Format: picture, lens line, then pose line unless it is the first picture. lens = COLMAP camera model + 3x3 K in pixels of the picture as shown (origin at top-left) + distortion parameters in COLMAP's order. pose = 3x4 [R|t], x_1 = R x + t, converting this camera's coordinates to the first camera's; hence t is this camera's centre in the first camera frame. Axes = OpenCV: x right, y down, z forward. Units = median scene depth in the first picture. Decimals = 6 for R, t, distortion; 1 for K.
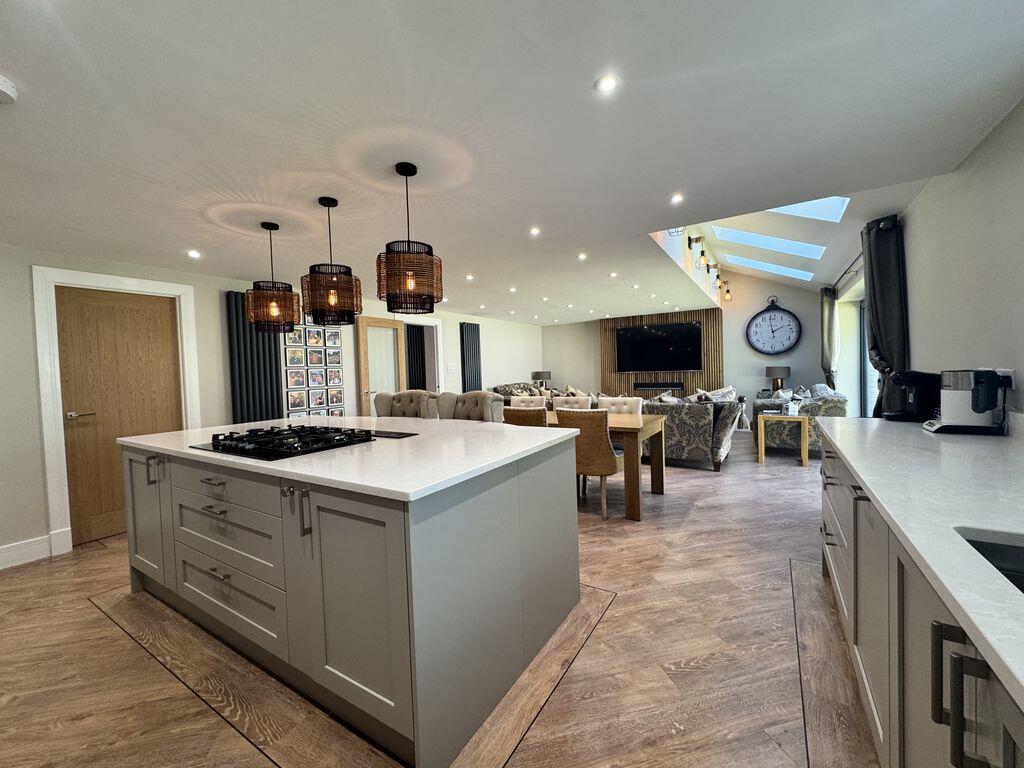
lens RADIAL K [[409.8, 0, 512.4], [0, 409.8, 381.1], [0, 0, 1]] dist [-0.000494, -0.000154]
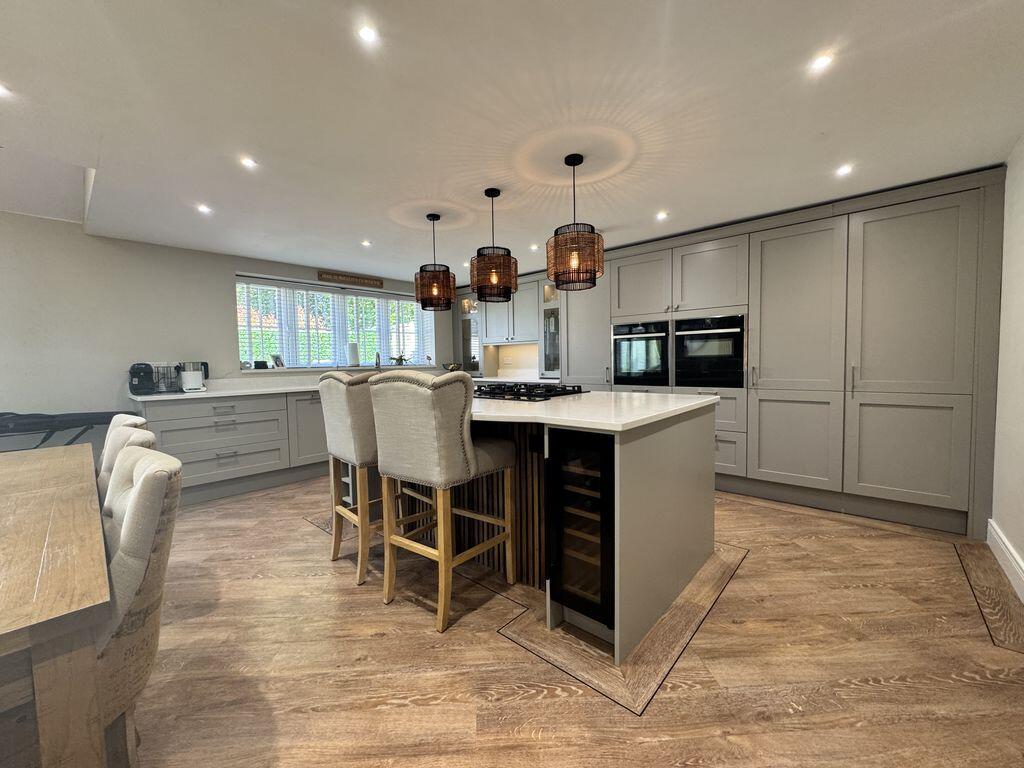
lens RADIAL K [[409.8, 0, 512.4], [0, 409.8, 381.1], [0, 0, 1]] dist [-0.000494, -0.000154]
pose [[-0.984393, 0.042023, 0.170892, -0.310298], [0.055173, 0.995809, 0.072939, 0.002011], [-0.167111, 0.081229, -0.982586, 0.986723]]
